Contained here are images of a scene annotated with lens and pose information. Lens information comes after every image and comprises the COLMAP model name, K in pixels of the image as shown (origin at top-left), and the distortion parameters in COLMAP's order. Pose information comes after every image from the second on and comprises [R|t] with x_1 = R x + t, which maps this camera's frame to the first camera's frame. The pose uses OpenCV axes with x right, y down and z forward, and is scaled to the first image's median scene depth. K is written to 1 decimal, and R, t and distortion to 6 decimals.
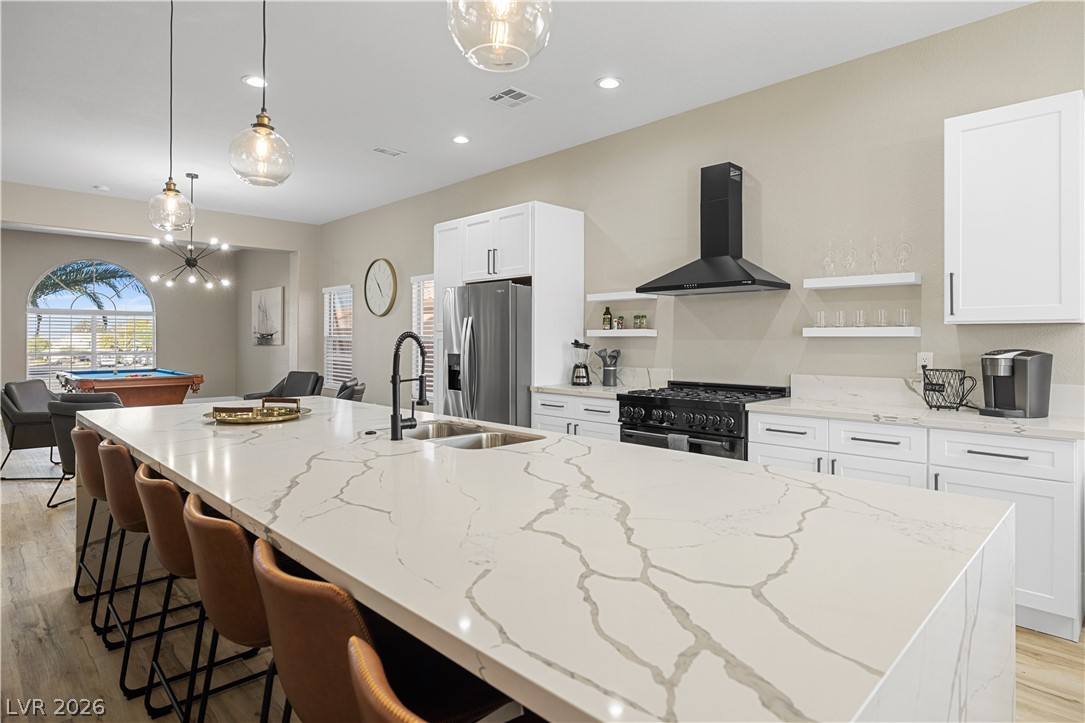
lens RADIAL K [[587.0, 0, 555.6], [0, 587.0, 336.2], [0, 0, 1]] dist [-0.002710, 0.000363]
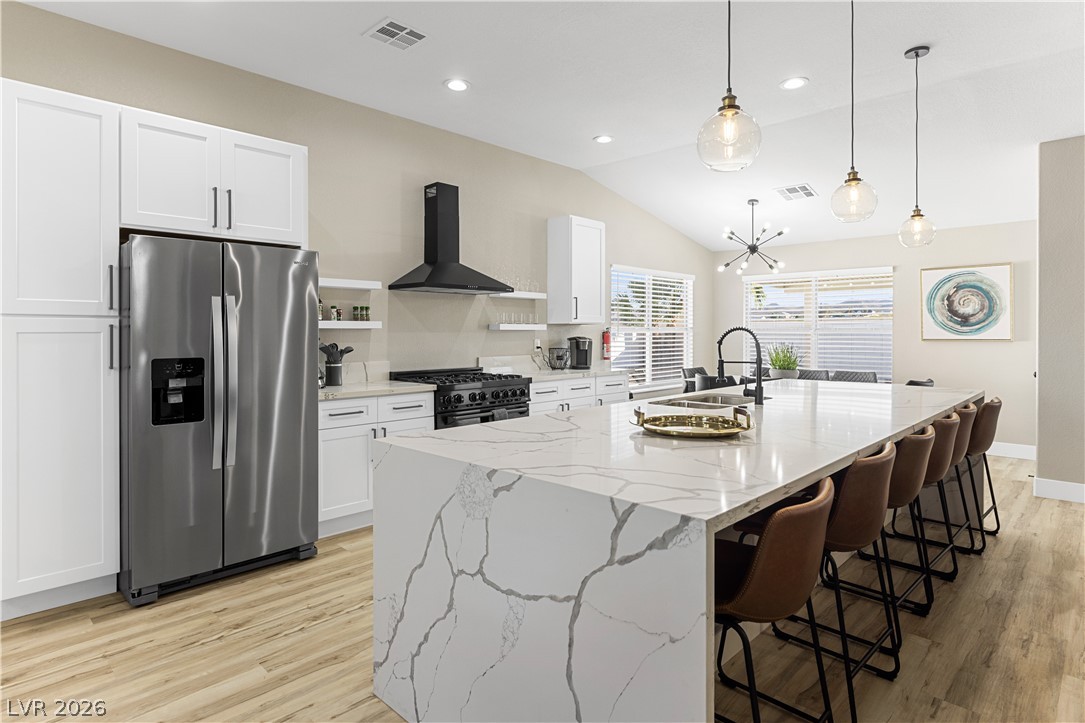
lens RADIAL K [[587.0, 0, 525.6], [0, 587.0, 333.9], [0, 0, 1]] dist [-0.002710, 0.000363]
pose [[0.006695, -0.004237, 0.999969, -0.897675], [-0.002720, 0.999987, 0.004255, 0.003850], [-0.999974, -0.002749, 0.006684, 0.818511]]
